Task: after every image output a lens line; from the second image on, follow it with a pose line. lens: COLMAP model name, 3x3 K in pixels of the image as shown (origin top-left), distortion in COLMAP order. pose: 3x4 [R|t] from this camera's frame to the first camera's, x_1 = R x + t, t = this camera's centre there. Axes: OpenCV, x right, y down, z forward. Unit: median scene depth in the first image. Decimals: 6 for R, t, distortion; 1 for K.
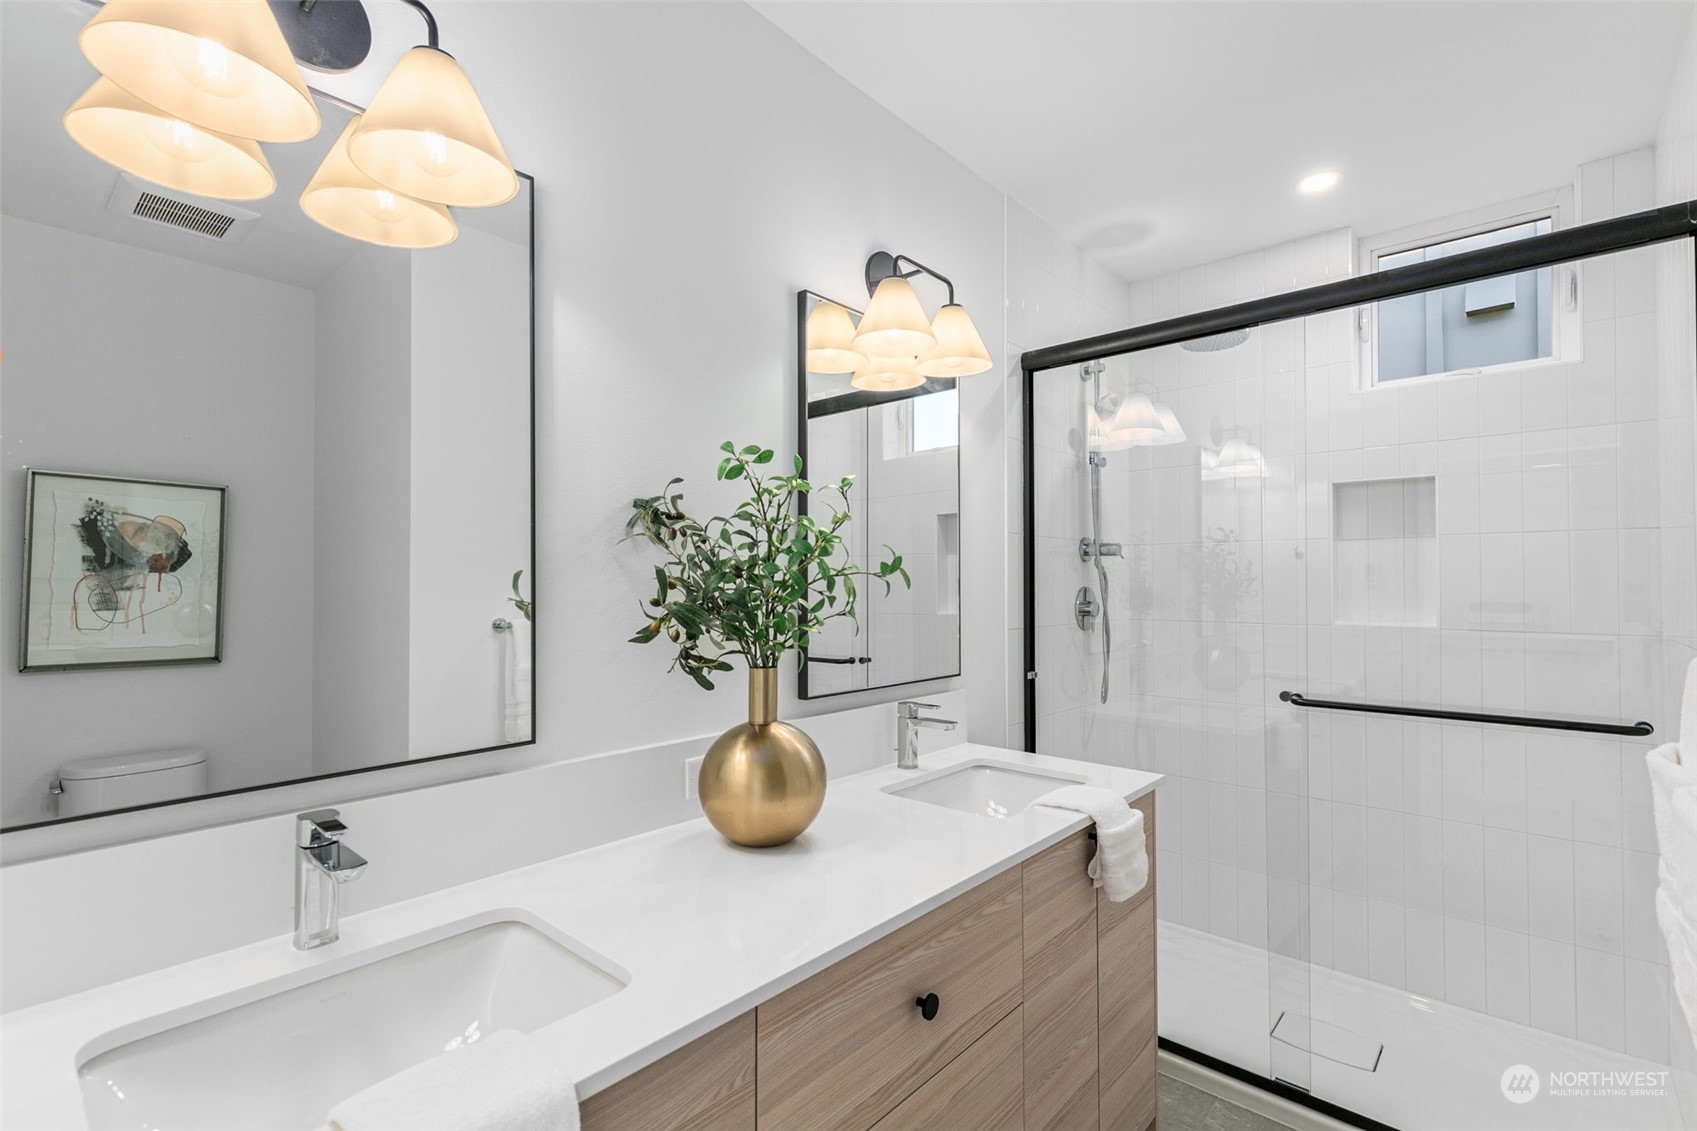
lens RADIAL K [[766.2, 0, 861.9], [0, 766.2, 574.1], [0, 0, 1]] dist [-0.000074, -0.000036]
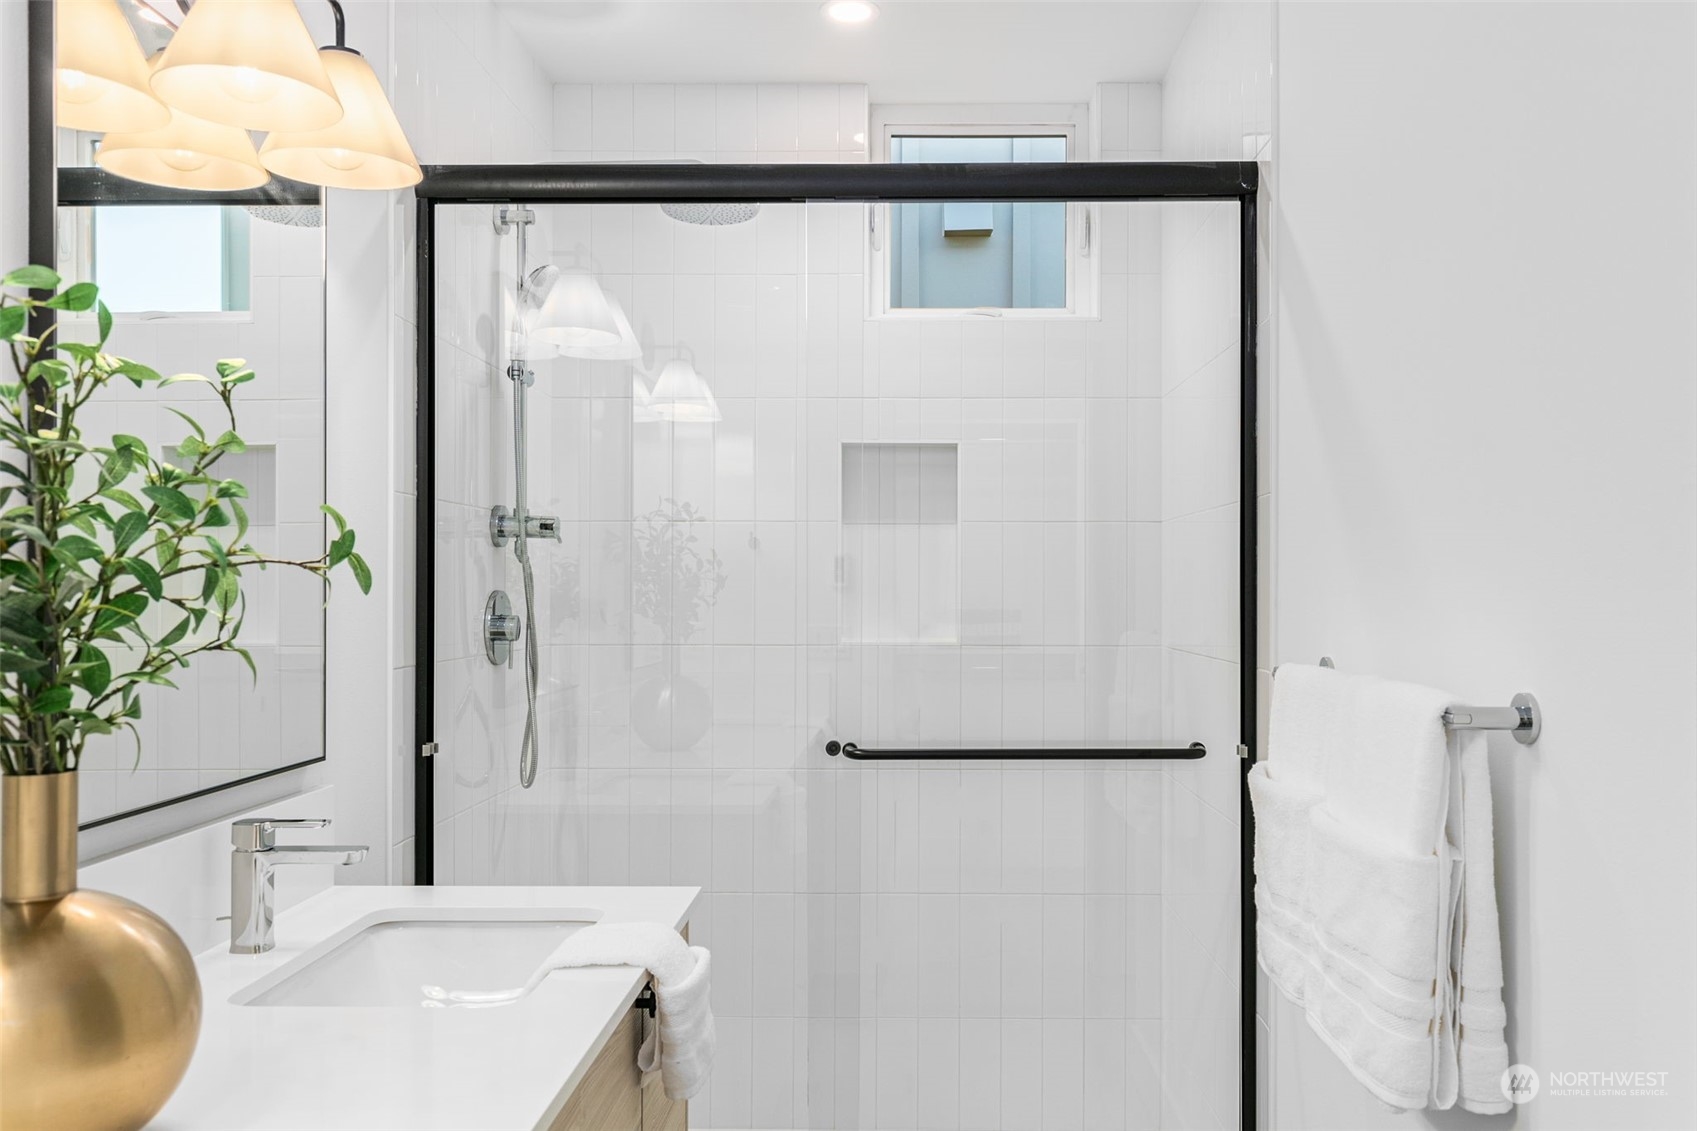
lens RADIAL K [[1317.7, 0, 848.5], [0, 1317.7, 589.0], [0, 0, 1]] dist [-0.004908, 0.002476]
pose [[0.753765, -0.000187, 0.657144, -0.180212], [-0.009602, 0.999890, 0.011299, 0.002069], [-0.657073, -0.014827, 0.753681, 0.080896]]
